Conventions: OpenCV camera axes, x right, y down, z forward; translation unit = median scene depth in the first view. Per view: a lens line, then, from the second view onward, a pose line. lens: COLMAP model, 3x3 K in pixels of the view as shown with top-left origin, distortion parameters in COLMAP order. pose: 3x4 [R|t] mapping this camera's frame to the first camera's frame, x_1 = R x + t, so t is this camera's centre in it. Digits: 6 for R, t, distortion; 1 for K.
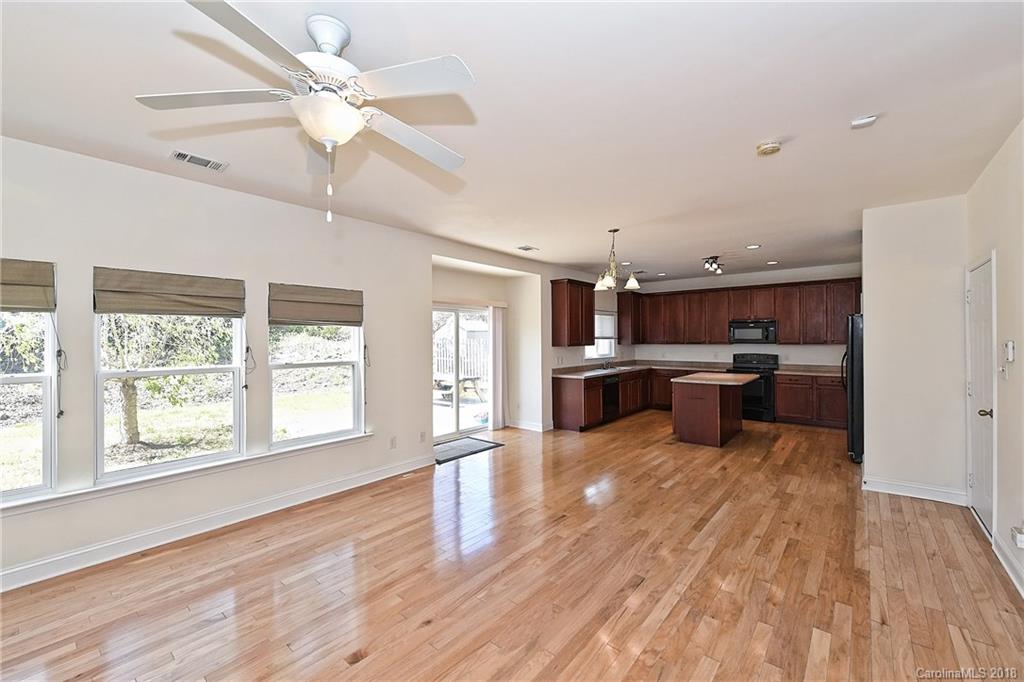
lens RADIAL K [[409.9, 0, 514.4], [0, 409.9, 338.1], [0, 0, 1]] dist [-0.007435, -0.000411]
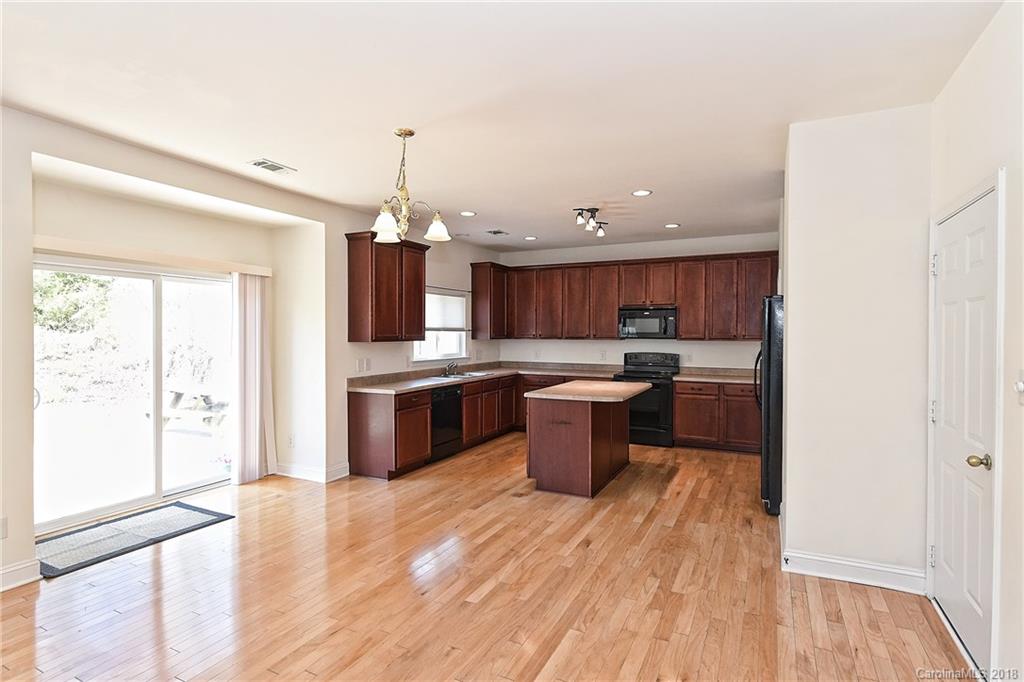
lens RADIAL K [[504.7, 0, 516.2], [0, 504.7, 339.6], [0, 0, 1]] dist [-0.005686, -0.000901]
pose [[0.971236, 0.003771, 0.238088, 0.171056], [-0.007436, 0.999867, 0.014501, 0.004288], [-0.238001, -0.015855, 0.971135, 0.222047]]
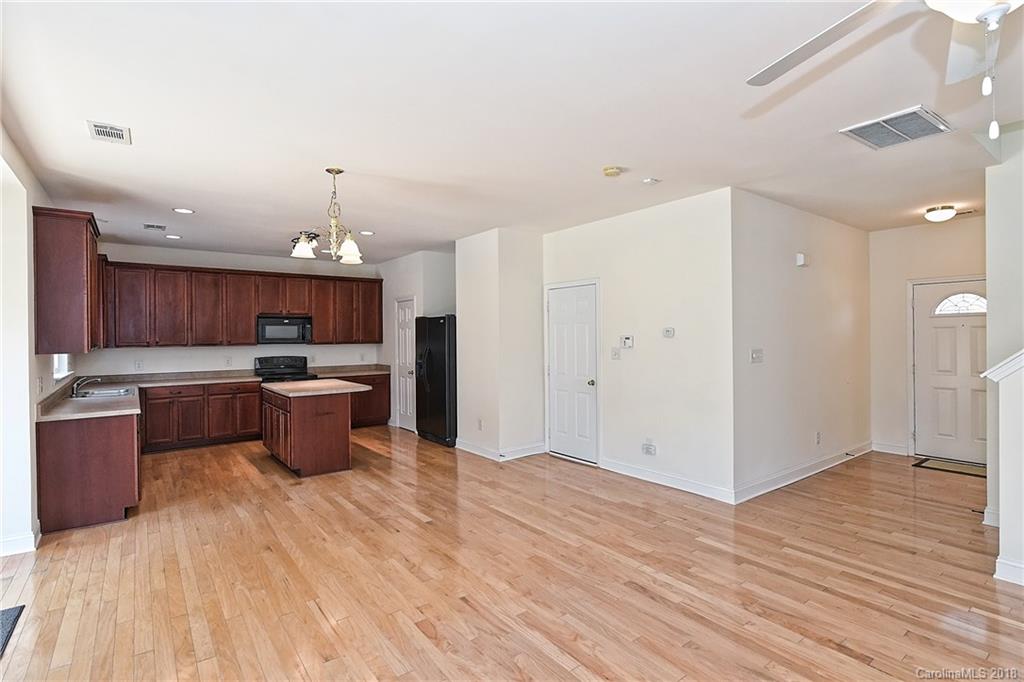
lens RADIAL K [[504.7, 0, 511.2], [0, 504.7, 337.8], [0, 0, 1]] dist [-0.005686, -0.000901]
pose [[0.223325, 0.000883, 0.974744, -0.361357], [0.005508, 0.999982, -0.002168, 0.007257], [-0.974728, 0.005854, 0.223316, 0.404808]]
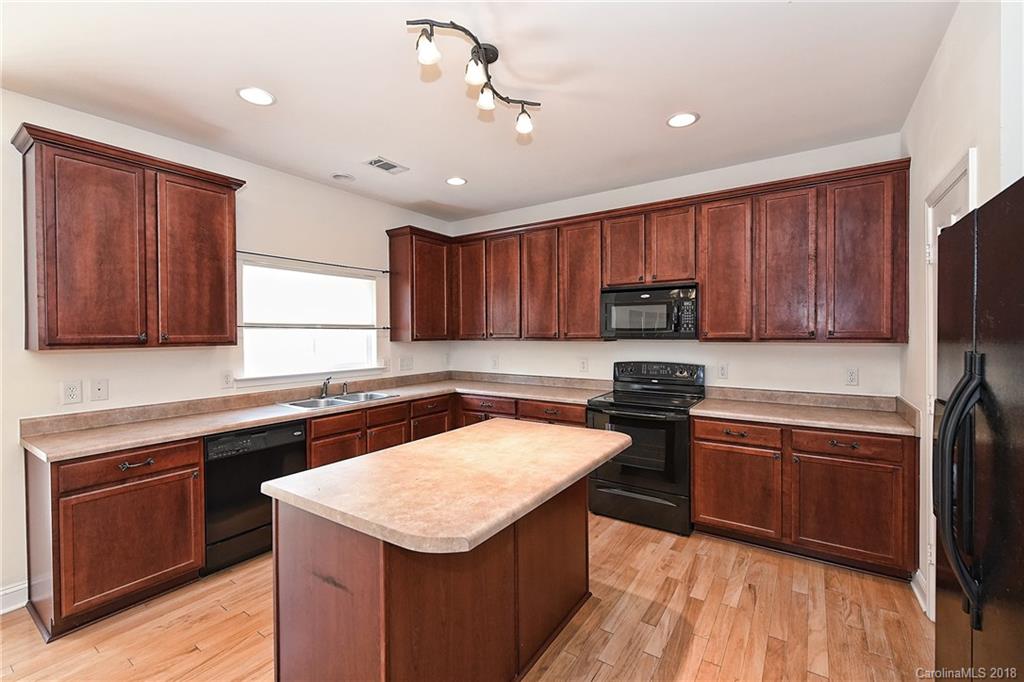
lens RADIAL K [[429.6, 0, 518.0], [0, 429.6, 339.1], [0, 0, 1]] dist [0.000590, -0.000850]
pose [[0.994010, -0.001205, 0.109280, 0.479708], [-0.000383, 0.999895, 0.014507, 0.007923], [-0.109286, -0.014462, 0.993905, 0.682905]]
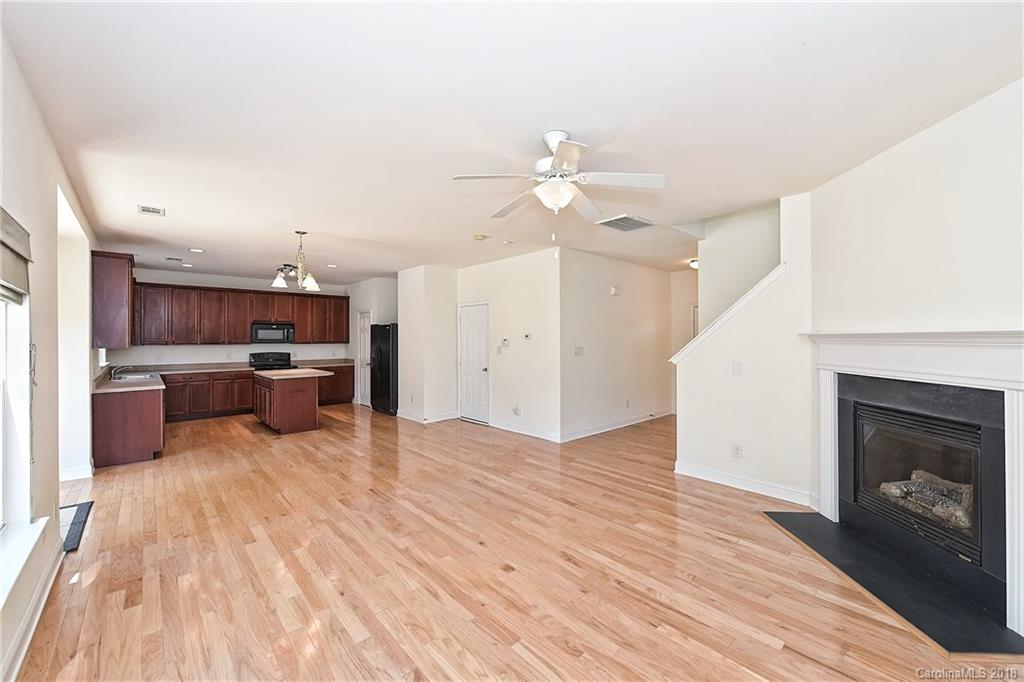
lens RADIAL K [[409.6, 0, 516.1], [0, 409.6, 337.2], [0, 0, 1]] dist [-0.004185, -0.000984]
pose [[0.125792, 0.009339, 0.992013, -0.532420], [0.001243, 0.999953, -0.009571, 0.010217], [-0.992056, 0.002437, 0.125774, 0.246149]]
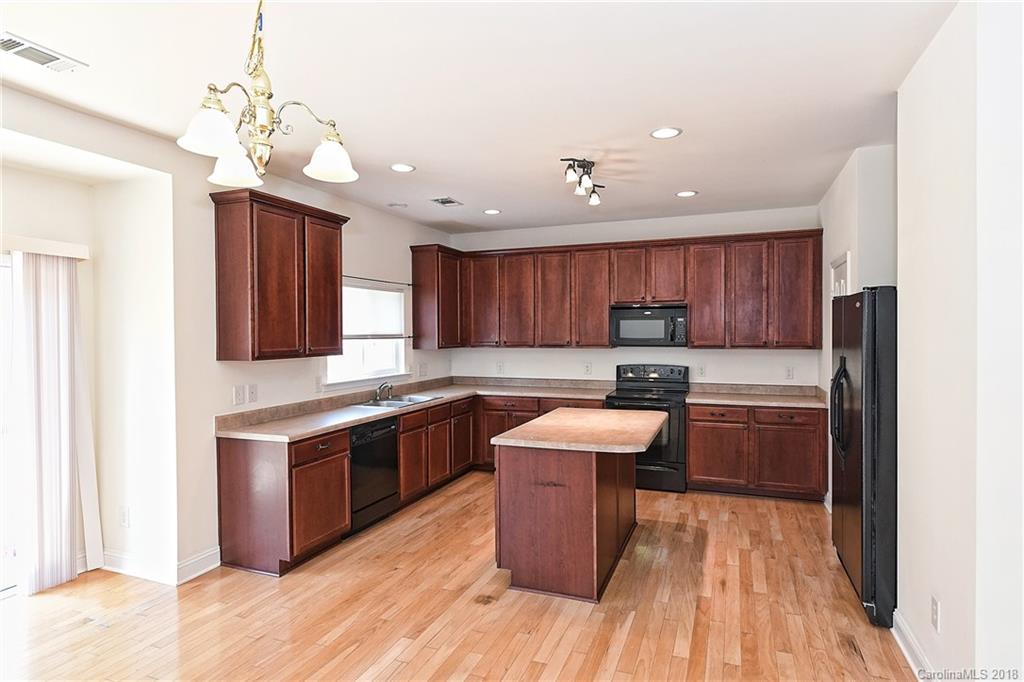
lens RADIAL K [[546.7, 0, 516.0], [0, 546.7, 339.5], [0, 0, 1]] dist [-0.008374, -0.000179]
pose [[0.946774, -0.005081, 0.321860, 0.215079], [0.000611, 0.999902, 0.013985, -0.008152], [-0.321899, -0.013044, 0.946684, 0.439811]]
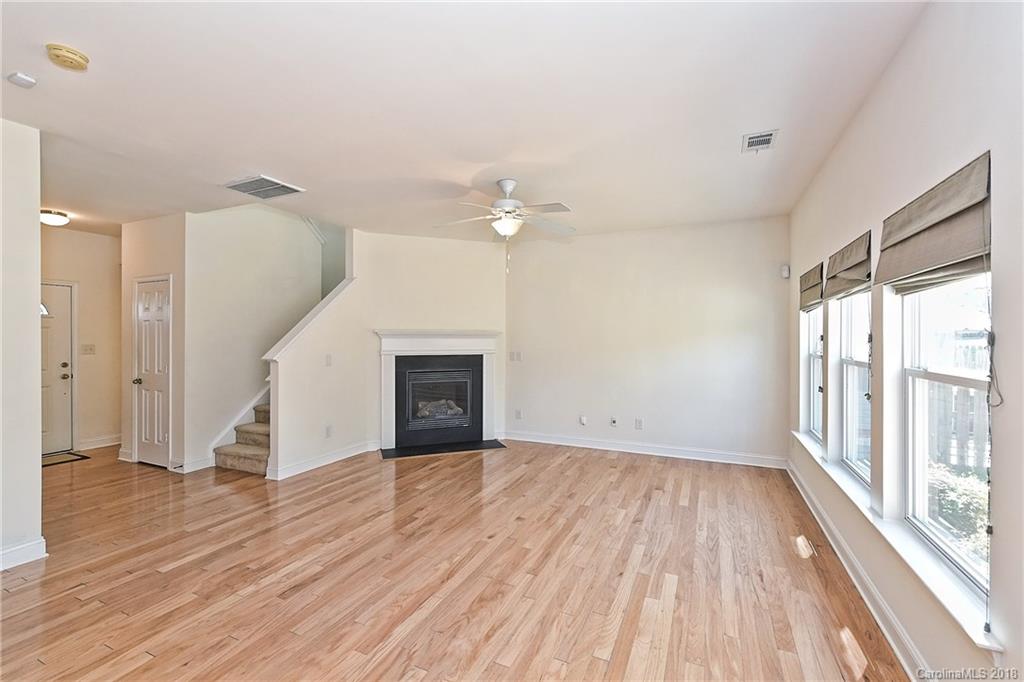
lens RADIAL K [[429.6, 0, 520.9], [0, 429.6, 345.9], [0, 0, 1]] dist [0.000590, -0.000850]
pose [[-0.958484, 0.011439, -0.284917, 0.029794], [0.004879, 0.999707, 0.023724, 0.010986], [0.285105, 0.021349, -0.958259, 0.817425]]
